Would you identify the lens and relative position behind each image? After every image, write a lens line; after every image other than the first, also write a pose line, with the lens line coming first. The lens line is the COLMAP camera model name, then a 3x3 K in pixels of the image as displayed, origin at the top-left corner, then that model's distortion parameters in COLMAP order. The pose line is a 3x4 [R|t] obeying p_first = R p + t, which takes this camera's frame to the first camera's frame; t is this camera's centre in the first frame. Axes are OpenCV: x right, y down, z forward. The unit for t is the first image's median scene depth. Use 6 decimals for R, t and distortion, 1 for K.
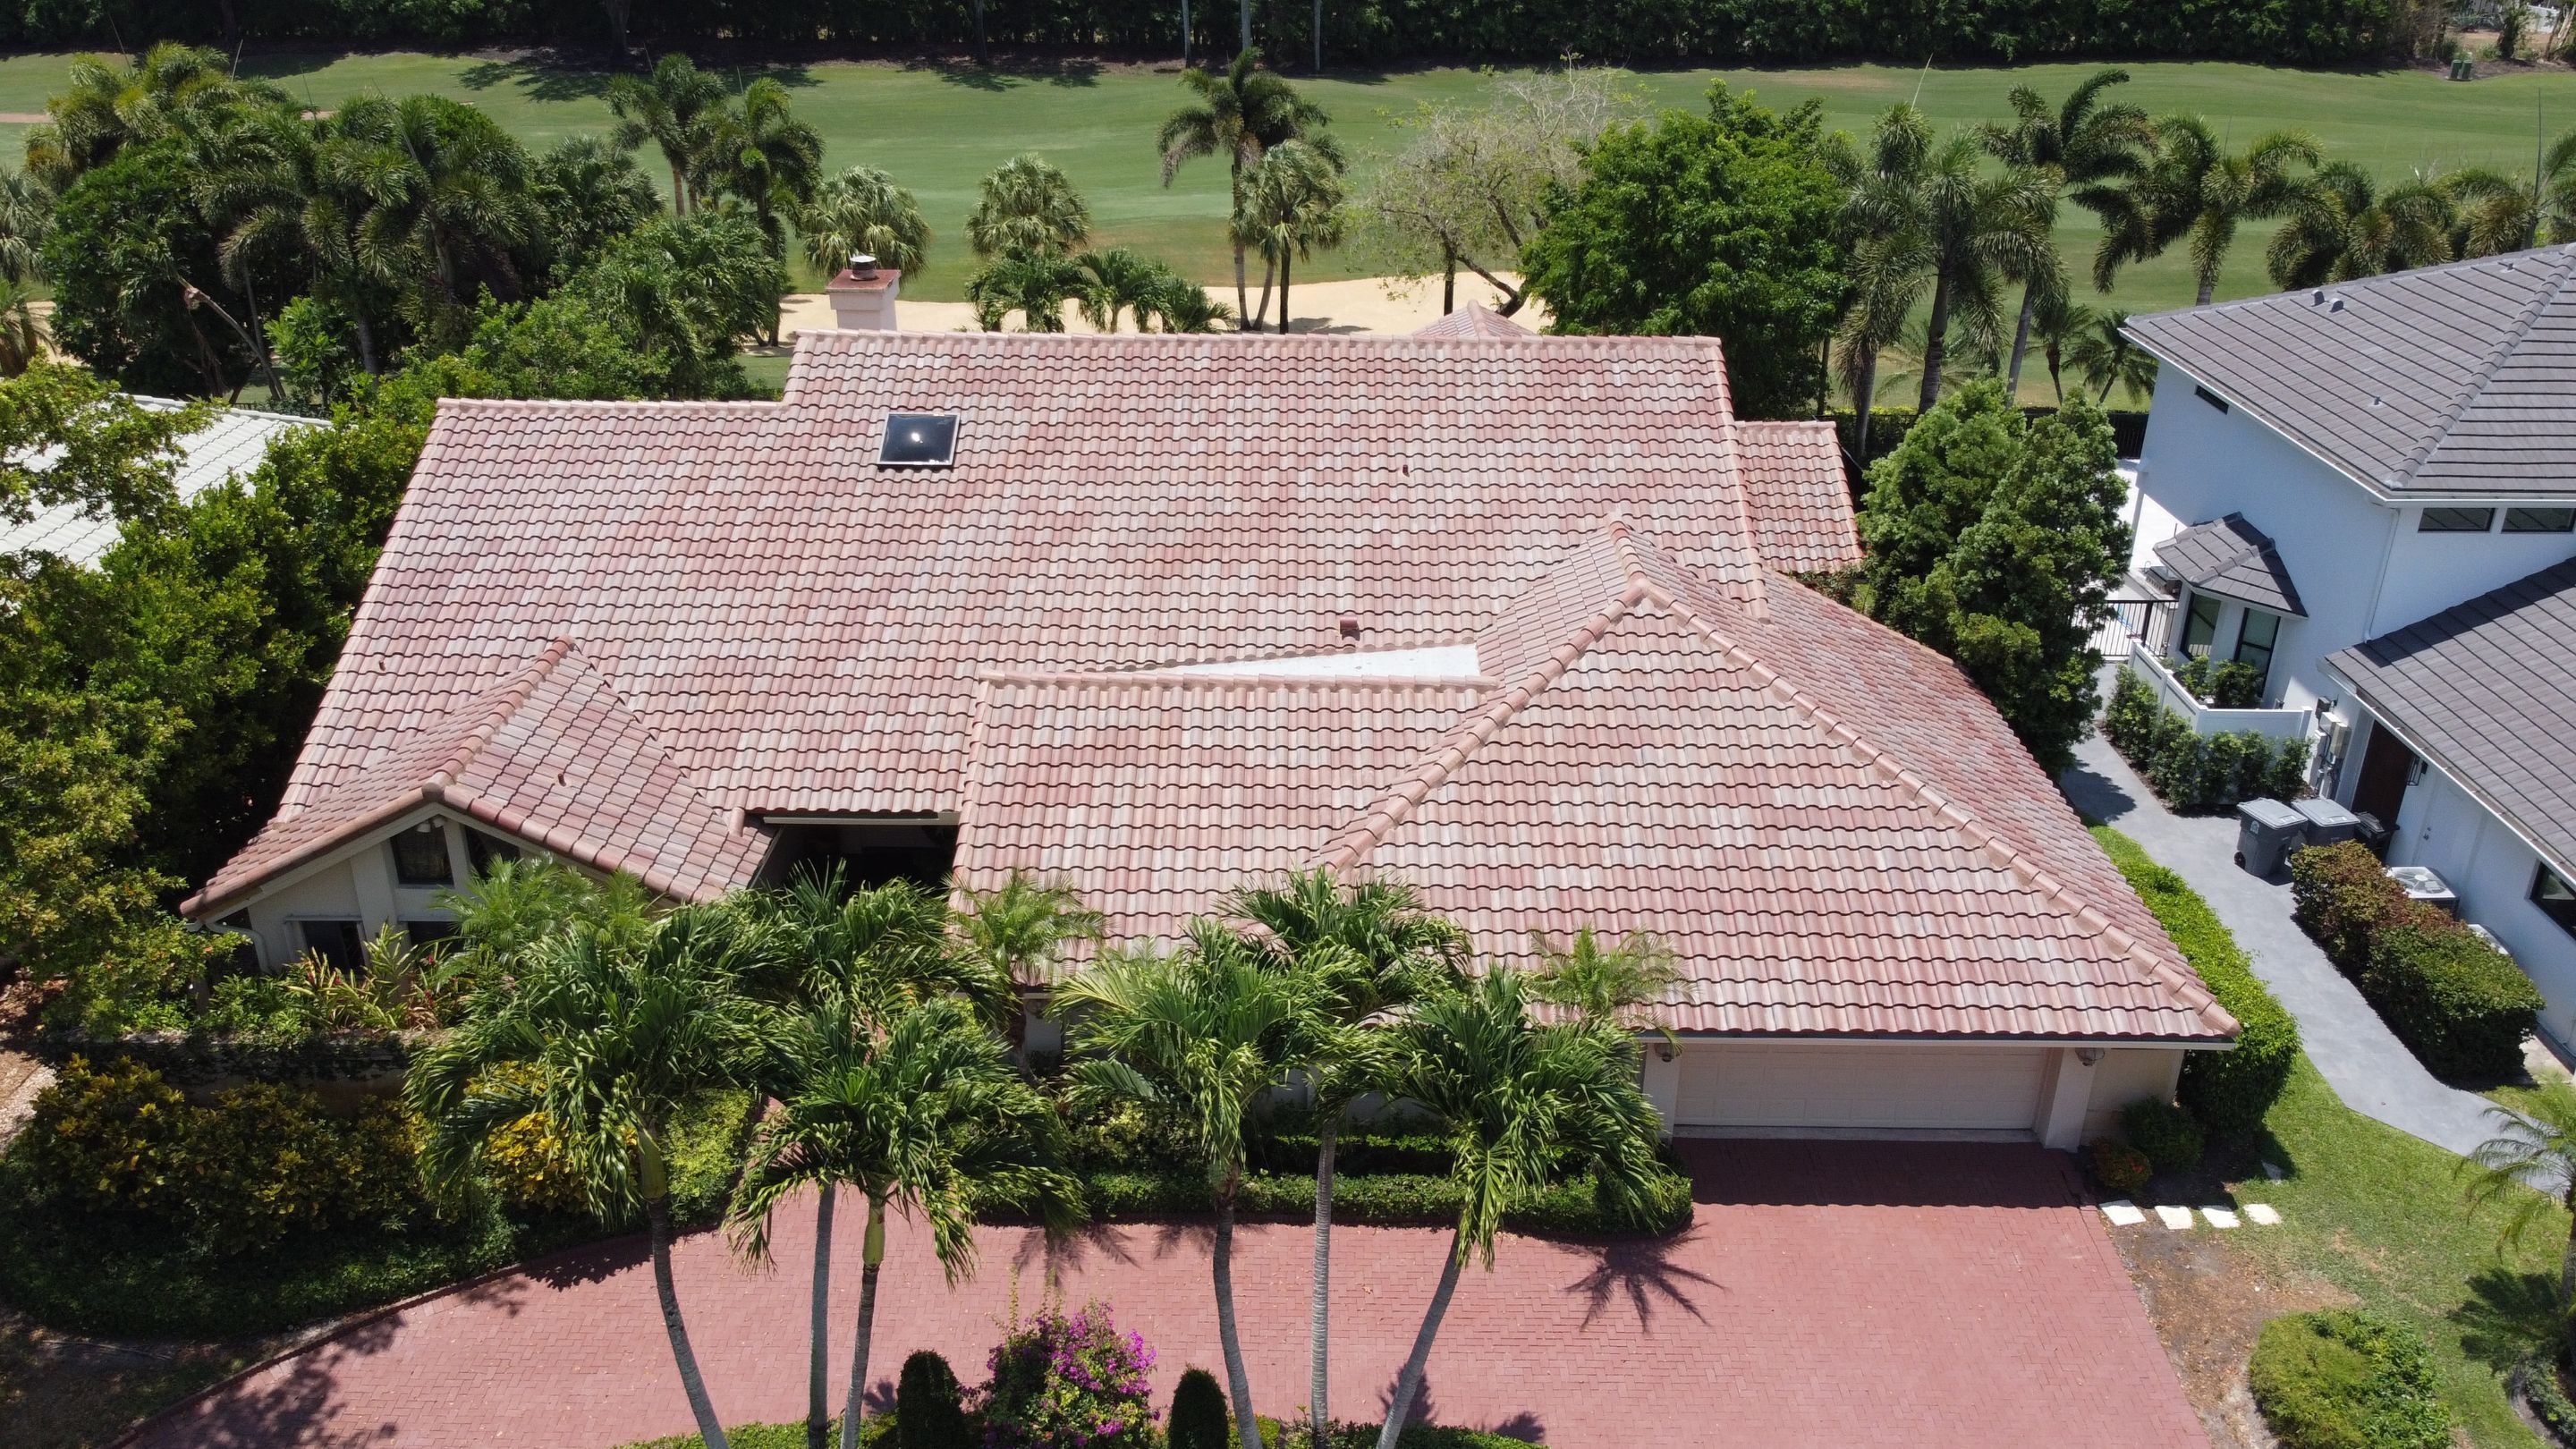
lens RADIAL K [[1957.6, 0, 1284.5], [0, 1957.6, 704.5], [0, 0, 1]] dist [0.010043, -0.027861]
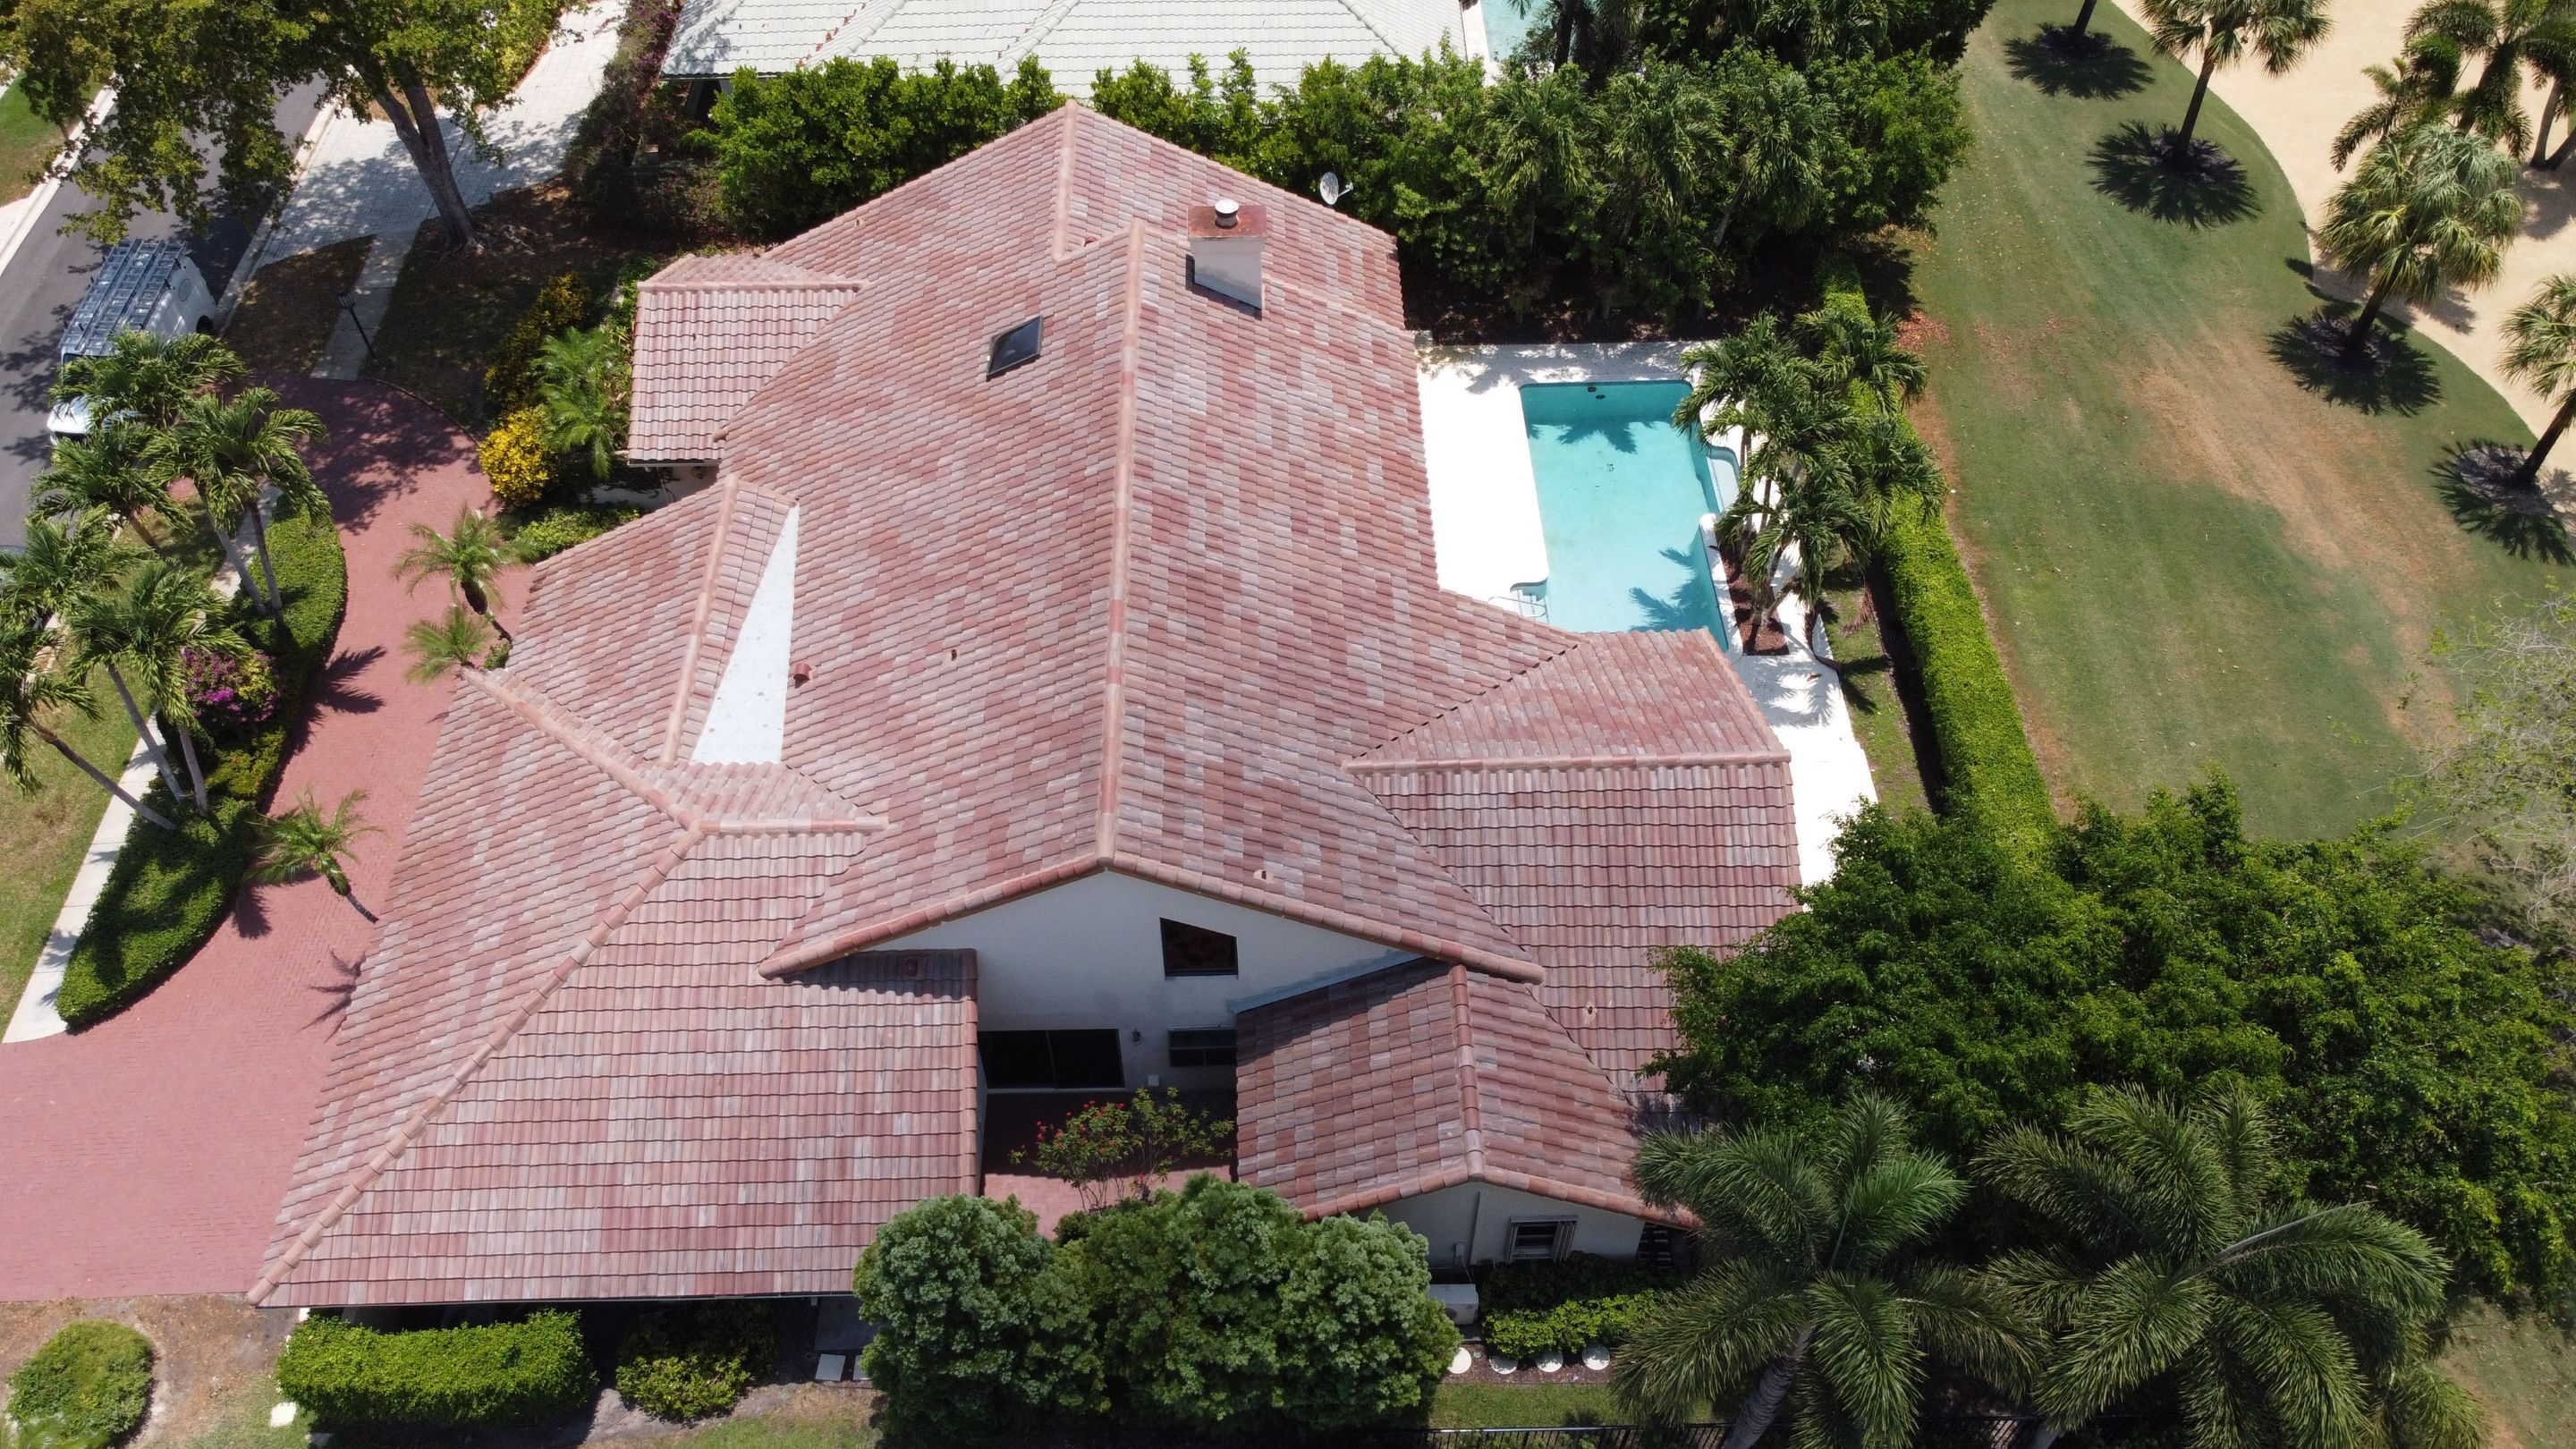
lens RADIAL K [[1957.6, 0, 1284.5], [0, 1957.6, 704.5], [0, 0, 1]] dist [0.010043, -0.027861]
pose [[0.033179, 0.750185, -0.660395, 0.841960], [-0.412476, 0.612140, 0.674646, -0.953716], [0.910364, 0.250013, 0.329744, 0.878056]]
